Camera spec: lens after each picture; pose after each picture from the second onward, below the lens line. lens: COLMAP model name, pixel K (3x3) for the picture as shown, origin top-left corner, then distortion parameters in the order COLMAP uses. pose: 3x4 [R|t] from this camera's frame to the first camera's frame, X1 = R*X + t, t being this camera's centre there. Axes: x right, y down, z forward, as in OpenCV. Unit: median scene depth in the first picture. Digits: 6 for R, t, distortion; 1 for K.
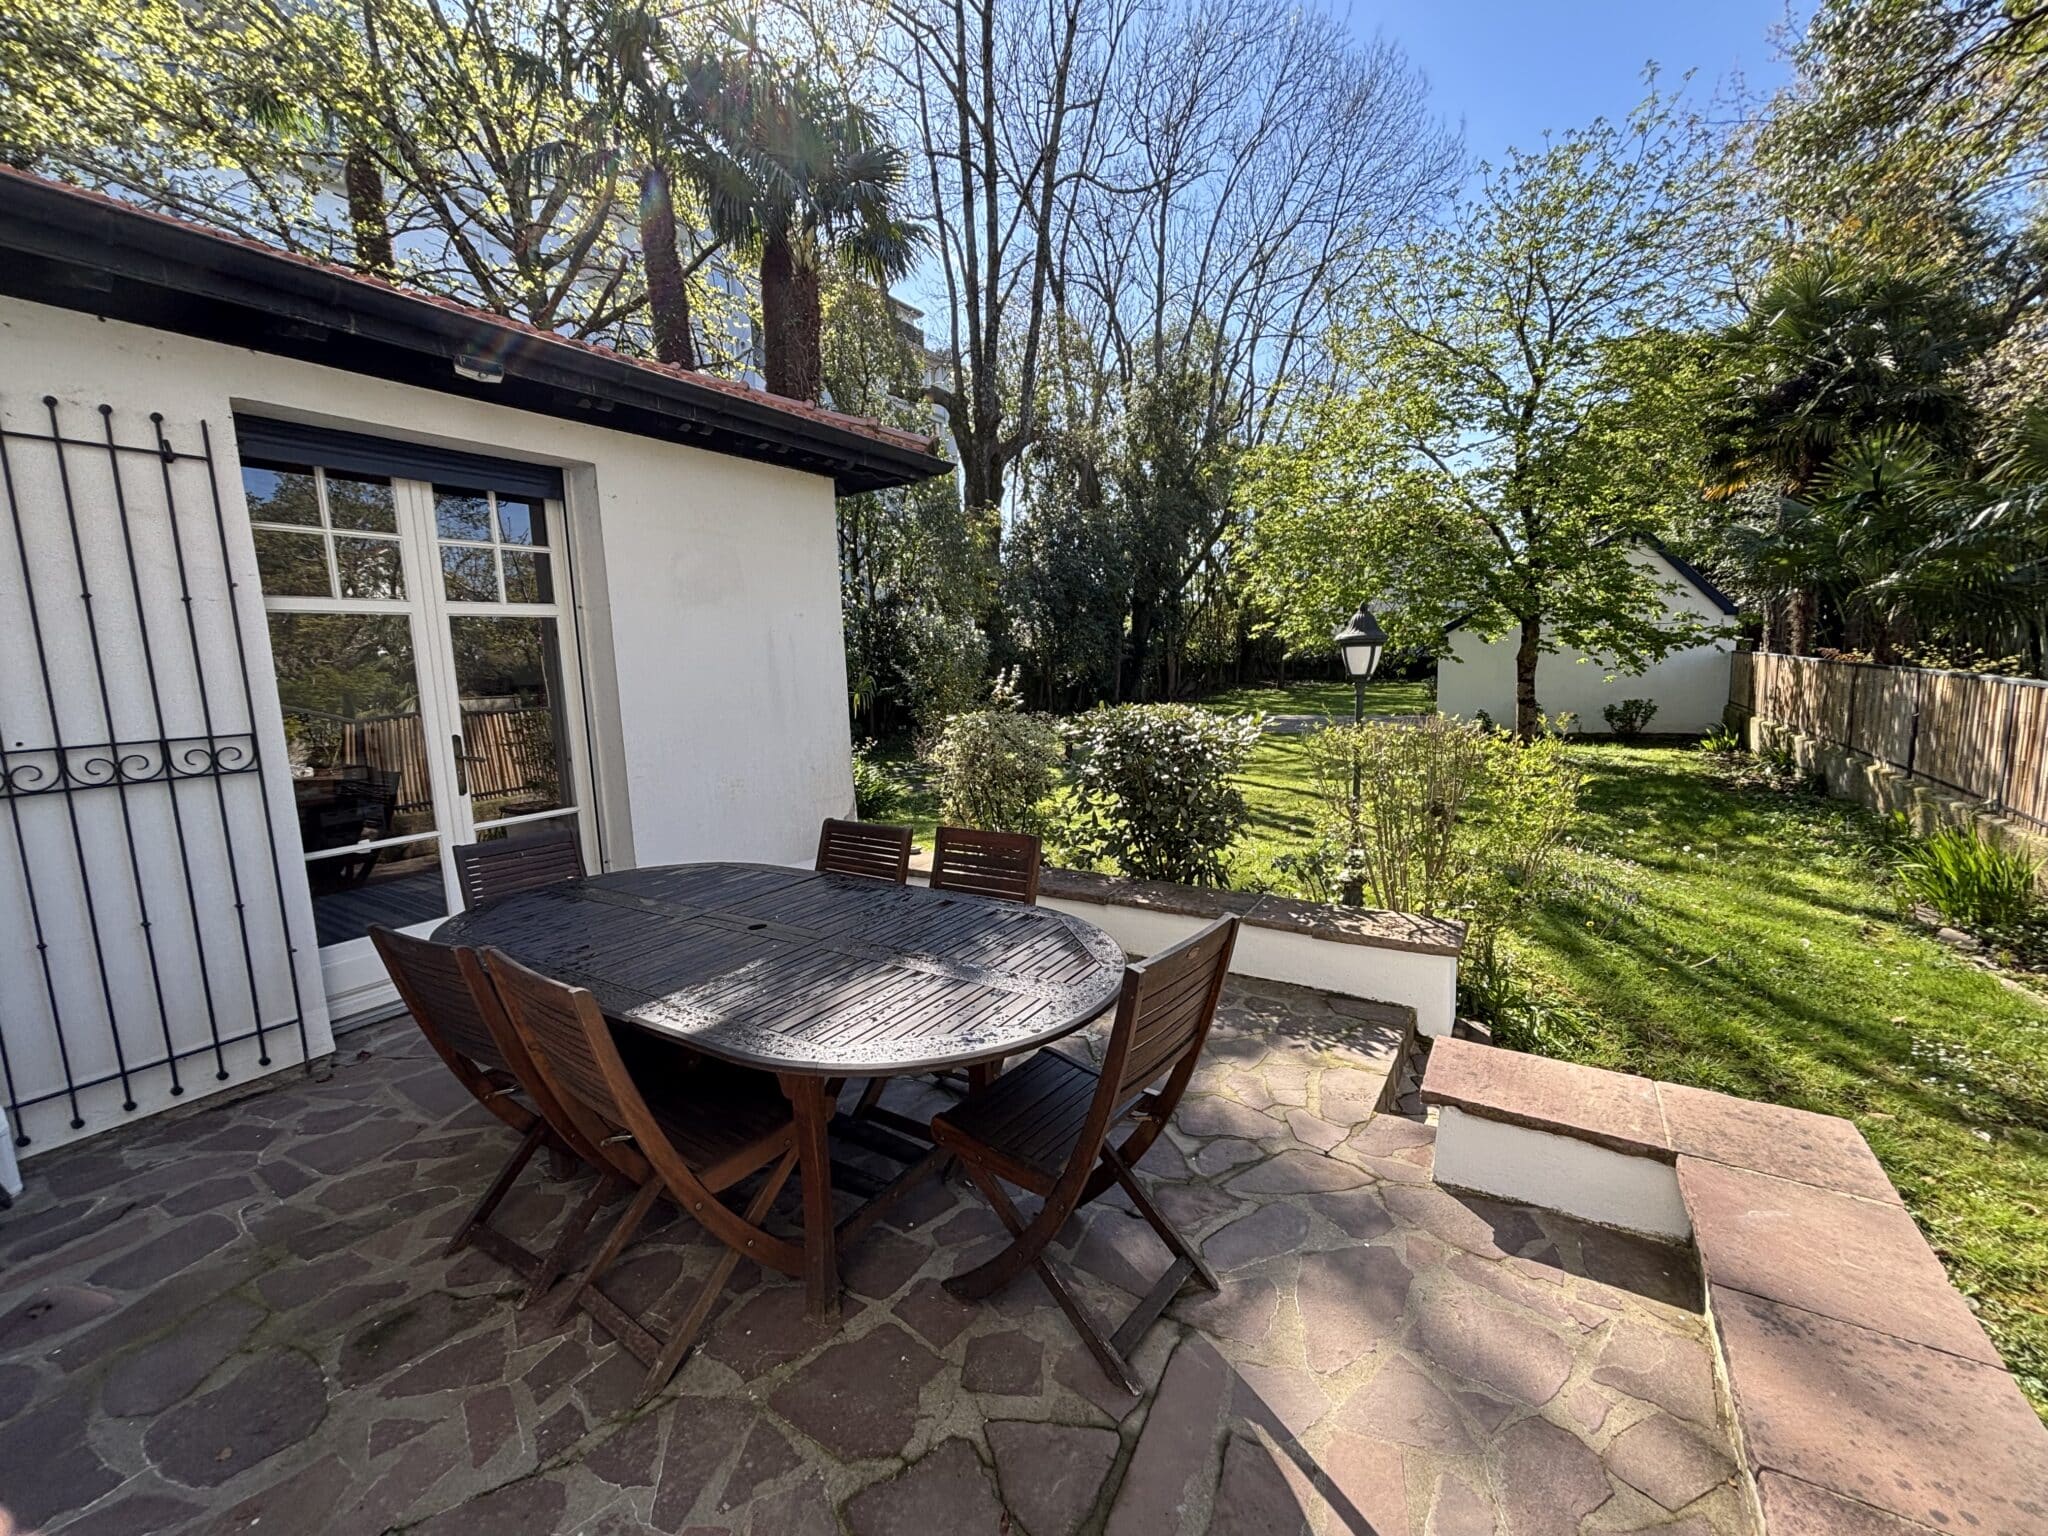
lens RADIAL K [[817.4, 0, 1024.0], [0, 817.4, 768.0], [0, 0, 1]] dist [-0.002303, -0.000066]
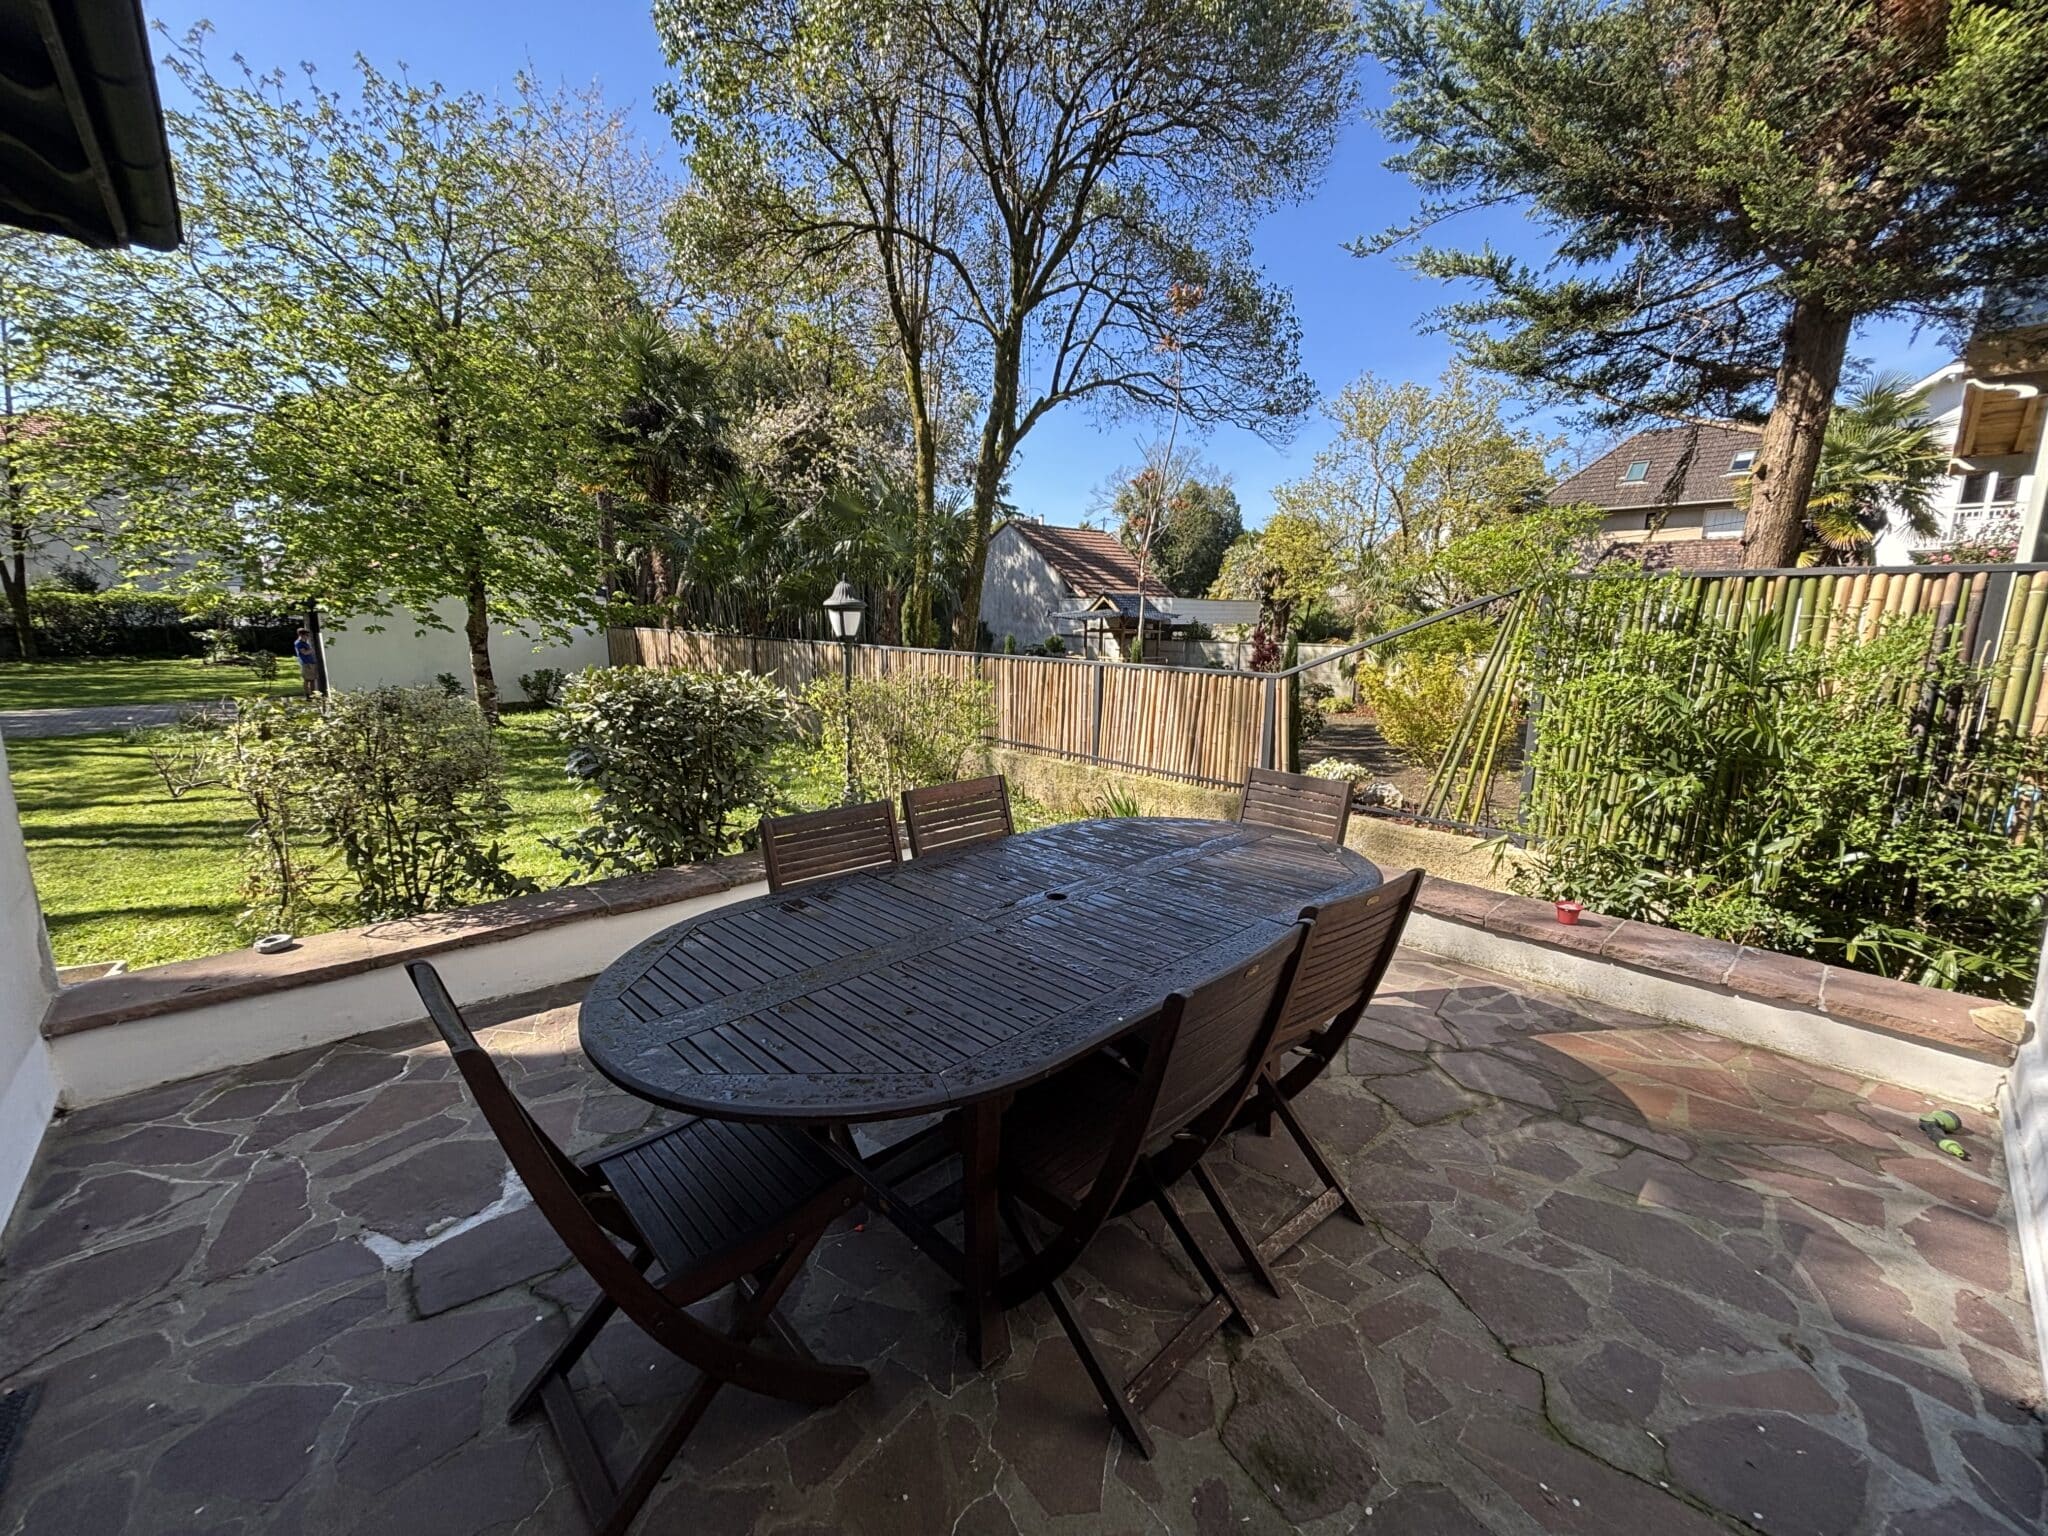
lens RADIAL K [[817.4, 0, 1024.0], [0, 817.4, 768.0], [0, 0, 1]] dist [-0.002303, -0.000066]
pose [[0.258204, -0.140046, 0.955886, -0.738408], [0.112187, 0.987090, 0.114313, -0.033722], [-0.959555, 0.077722, 0.270581, 0.488324]]
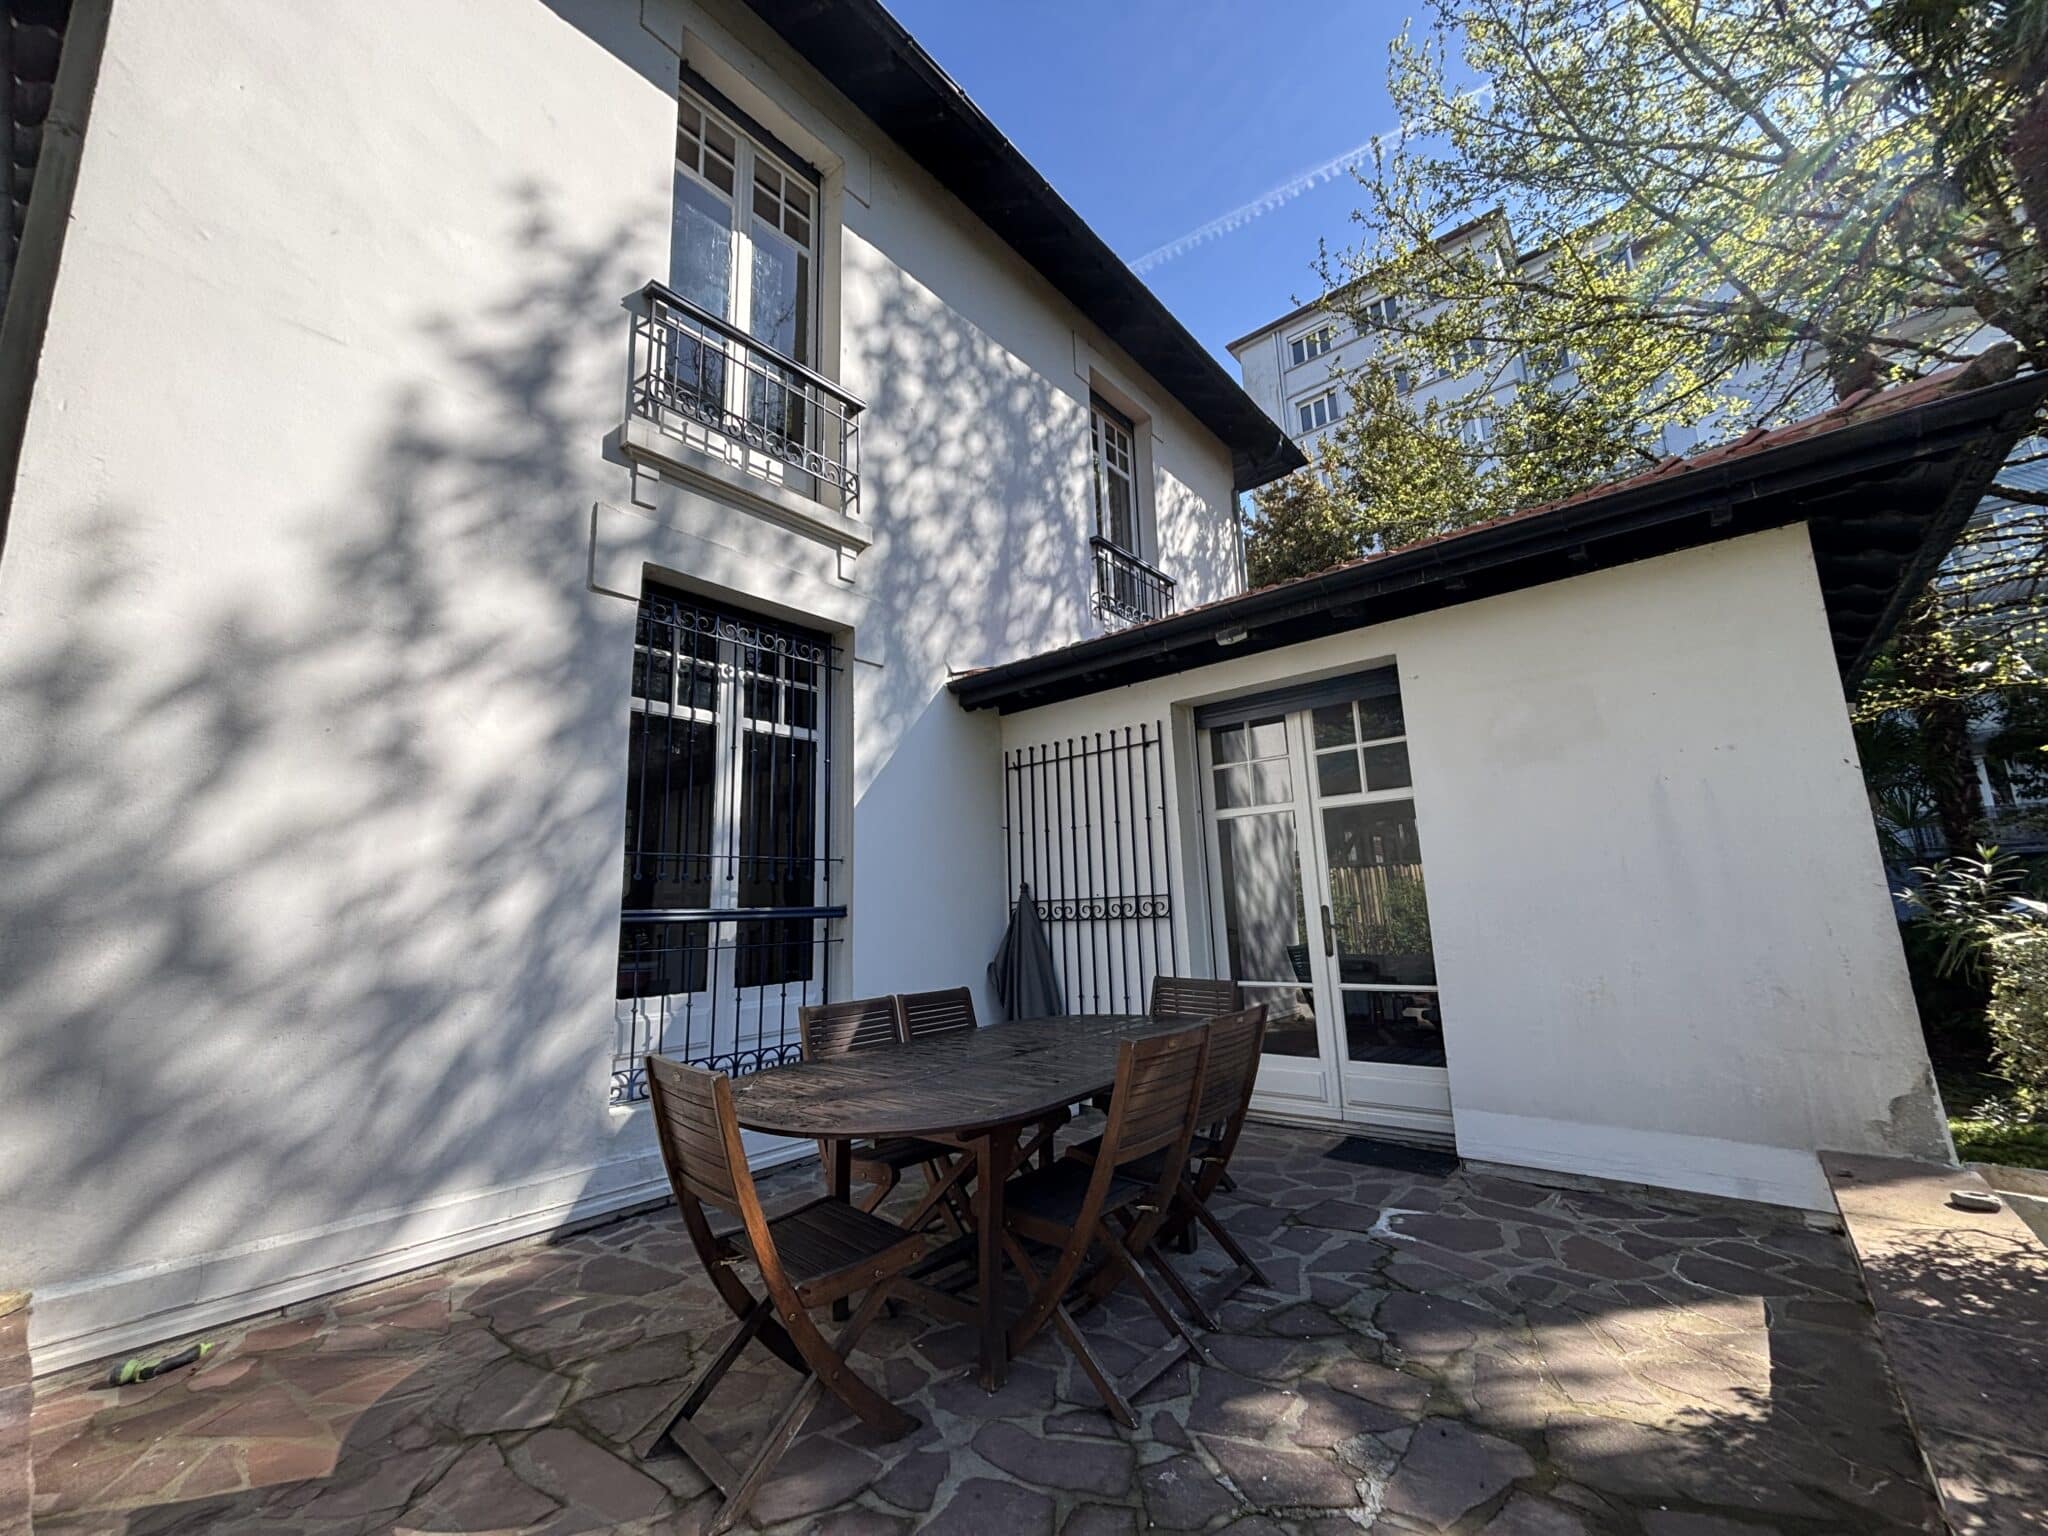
lens RADIAL K [[817.4, 0, 1024.0], [0, 817.4, 768.0], [0, 0, 1]] dist [-0.002303, -0.000066]
pose [[-0.136756, -0.138575, -0.980864, 0.594881], [-0.092779, 0.987606, -0.126592, -0.046641], [0.986250, 0.073692, -0.147918, 0.723622]]
